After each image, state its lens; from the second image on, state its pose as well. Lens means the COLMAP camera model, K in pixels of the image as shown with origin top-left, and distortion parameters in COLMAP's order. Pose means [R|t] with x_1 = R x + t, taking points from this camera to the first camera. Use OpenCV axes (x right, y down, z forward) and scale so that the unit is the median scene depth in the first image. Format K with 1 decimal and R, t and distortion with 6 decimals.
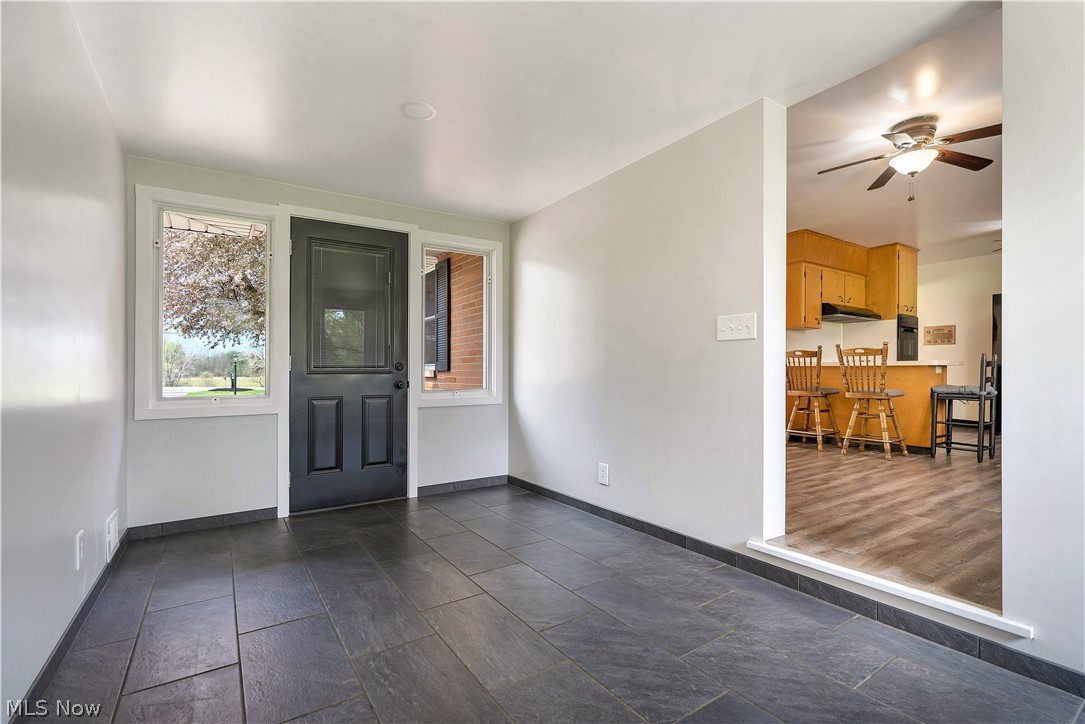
lens RADIAL K [[493.8, 0, 542.3], [0, 493.8, 372.9], [0, 0, 1]] dist [-0.000027, -0.000042]
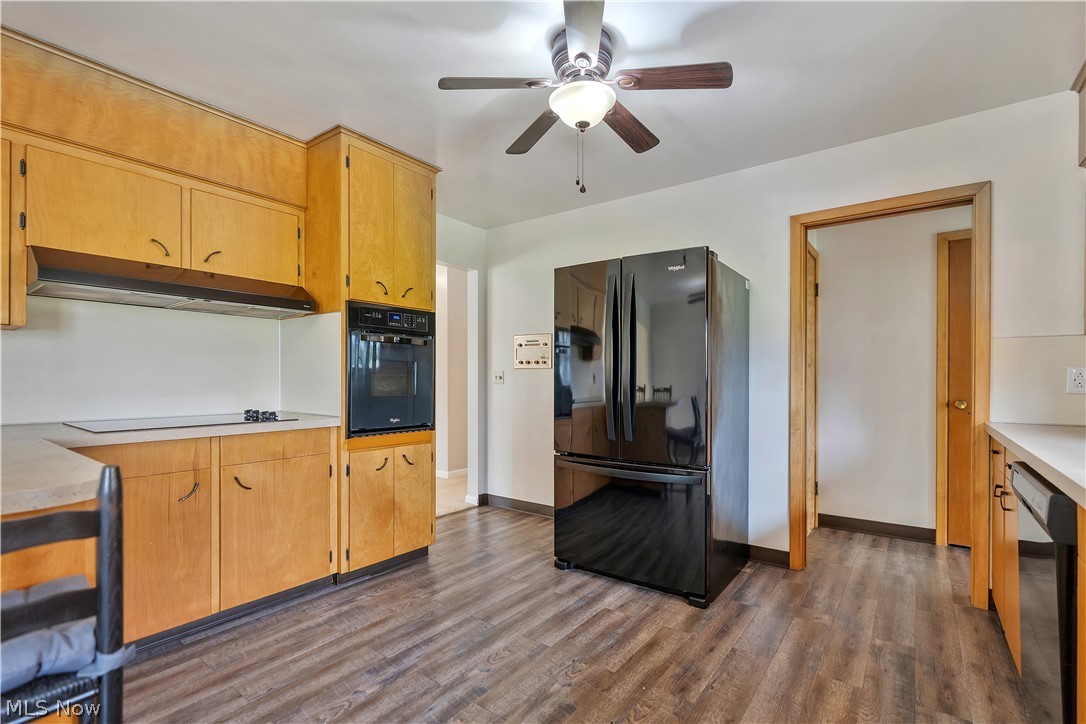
lens RADIAL K [[504.9, 0, 537.2], [0, 504.9, 375.3], [0, 0, 1]] dist [-0.002461, -0.000029]
pose [[0.945276, 0.006420, 0.326209, 0.959513], [-0.003497, 0.999948, -0.009544, -0.067644], [-0.326253, 0.007881, 0.945249, 0.714340]]
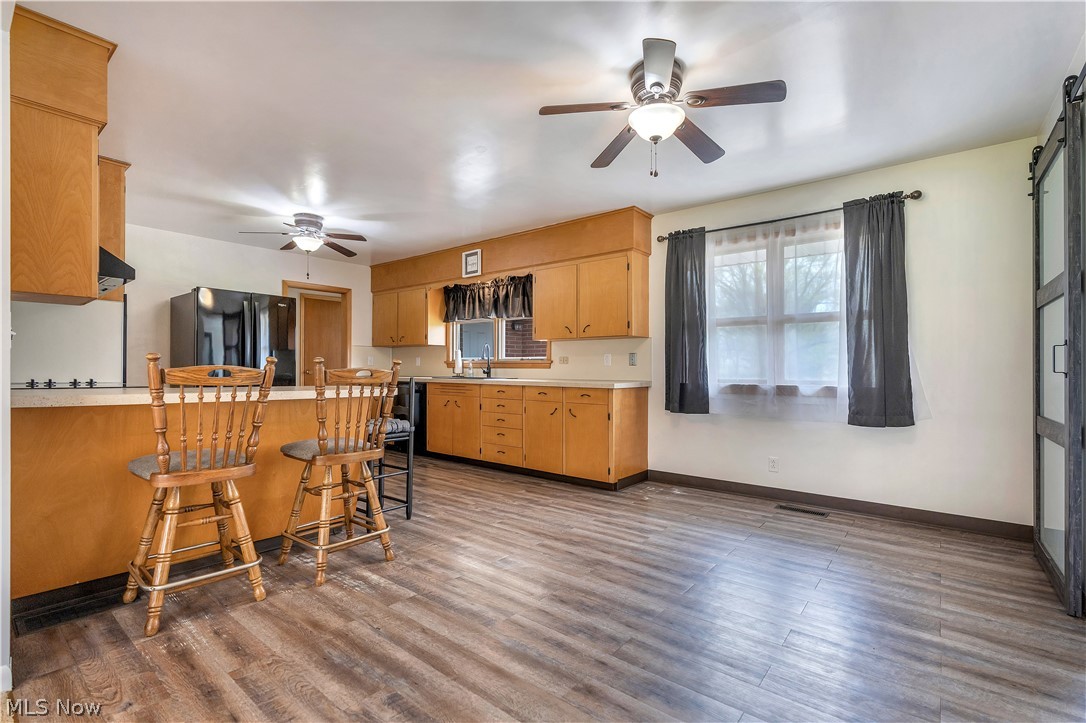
lens RADIAL K [[489.0, 0, 543.0], [0, 489.0, 361.5], [0, 0, 1]] dist [-0.001005, 0.000124]
pose [[-0.299779, 0.013623, 0.953911, 0.085773], [-0.002436, 0.999884, -0.015045, -0.047775], [-0.954005, -0.006833, -0.299711, 0.943565]]
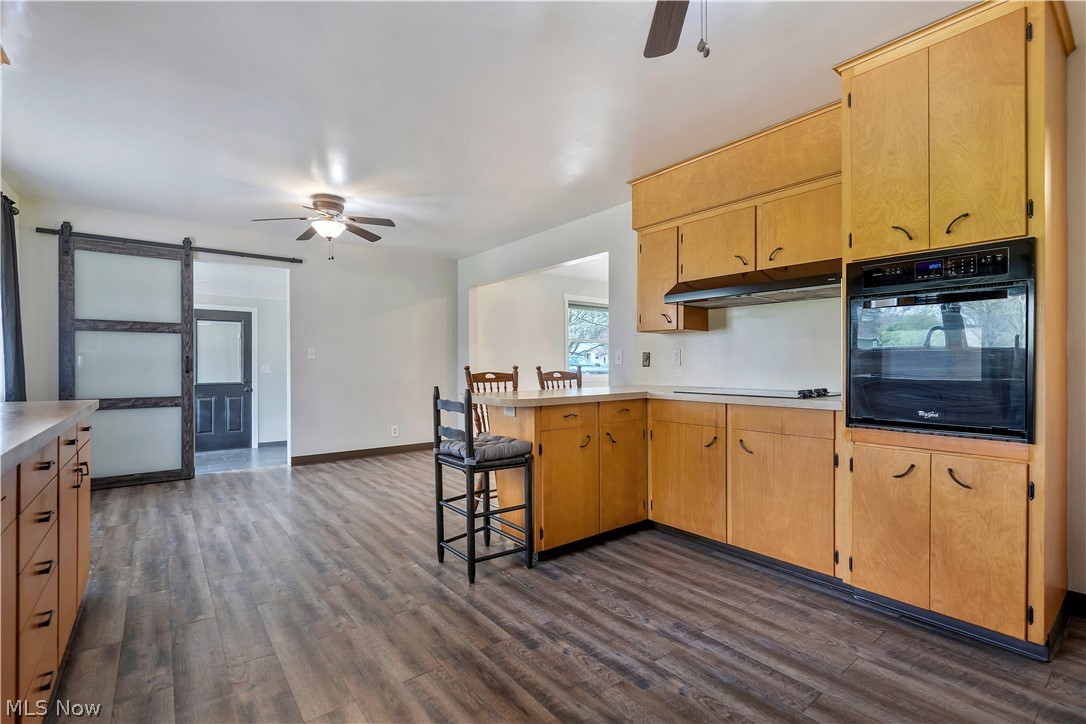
lens RADIAL K [[497.8, 0, 543.0], [0, 497.8, 362.0], [0, 0, 1]] dist [-0.004570, -0.000622]
pose [[0.071205, -0.004762, -0.997450, 1.386613], [-0.003533, 0.999981, -0.005027, -0.059608], [0.997455, 0.003882, 0.071187, 0.990239]]
